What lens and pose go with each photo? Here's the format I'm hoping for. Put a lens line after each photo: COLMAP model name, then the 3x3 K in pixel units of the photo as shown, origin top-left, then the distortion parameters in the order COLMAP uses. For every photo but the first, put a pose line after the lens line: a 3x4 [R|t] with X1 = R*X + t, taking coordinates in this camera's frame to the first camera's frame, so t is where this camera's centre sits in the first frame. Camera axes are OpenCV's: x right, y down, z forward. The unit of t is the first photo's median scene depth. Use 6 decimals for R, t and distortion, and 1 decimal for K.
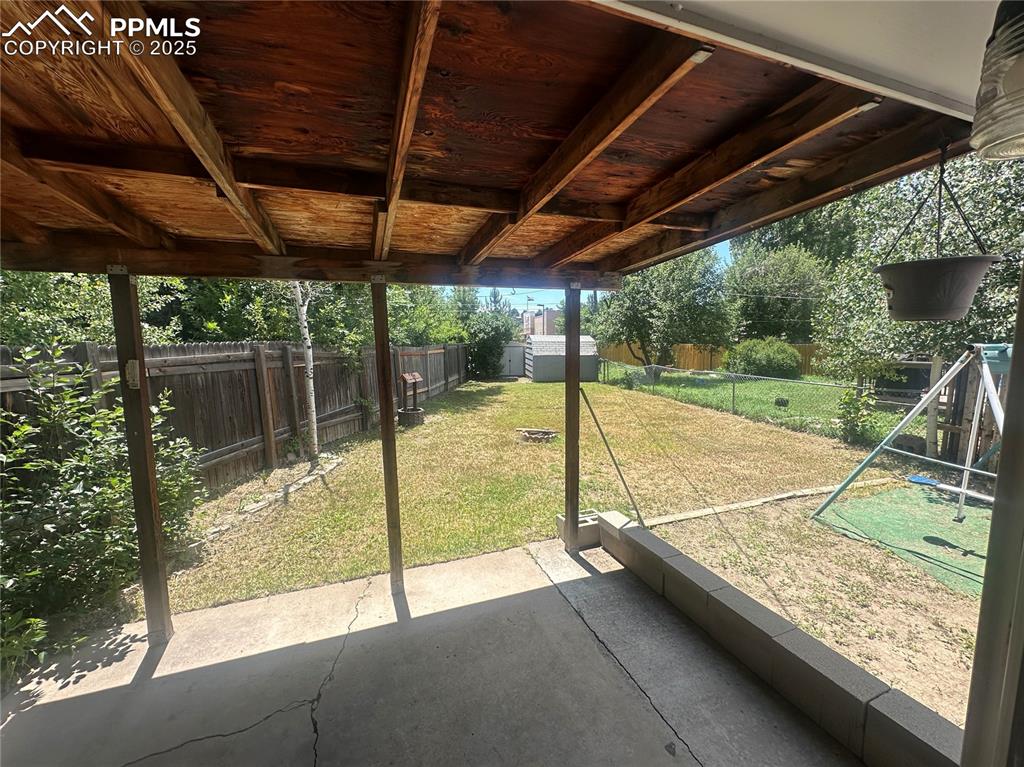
lens RADIAL K [[405.5, 0, 512.1], [0, 405.5, 387.3], [0, 0, 1]] dist [-0.006802, 0.000077]
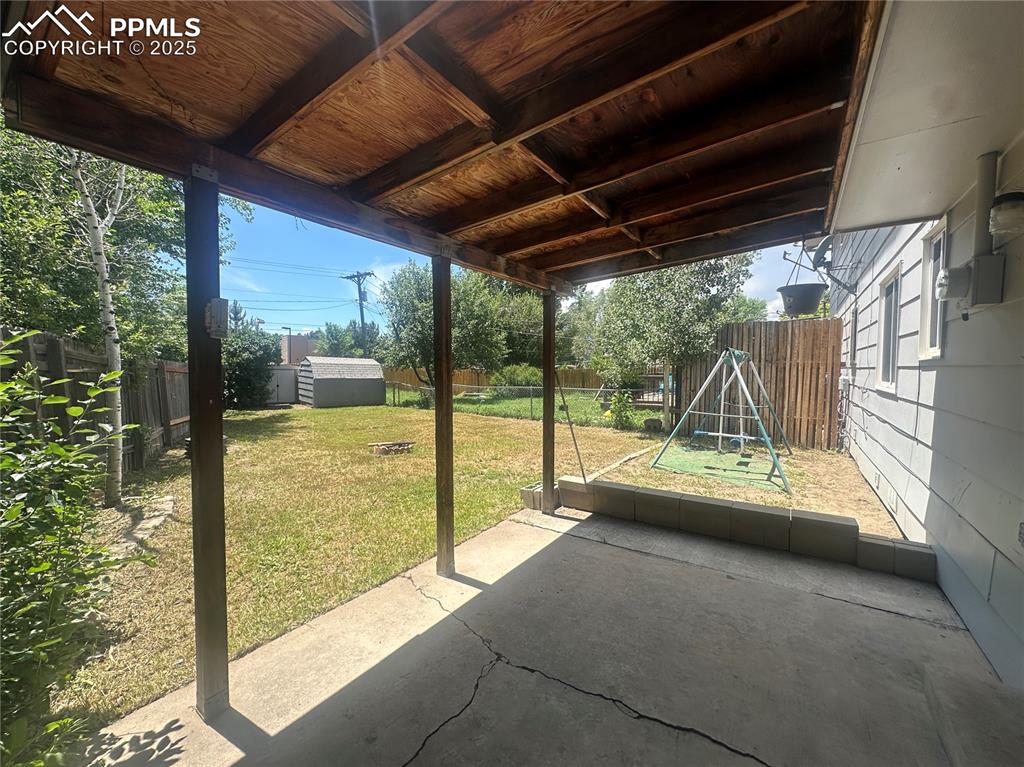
lens RADIAL K [[405.5, 0, 512.6], [0, 405.5, 387.0], [0, 0, 1]] dist [-0.006802, 0.000077]
pose [[0.819645, -0.013231, 0.572719, -0.266200], [0.057002, 0.996655, -0.058554, 0.047244], [-0.570029, 0.080640, 0.817658, 0.032944]]
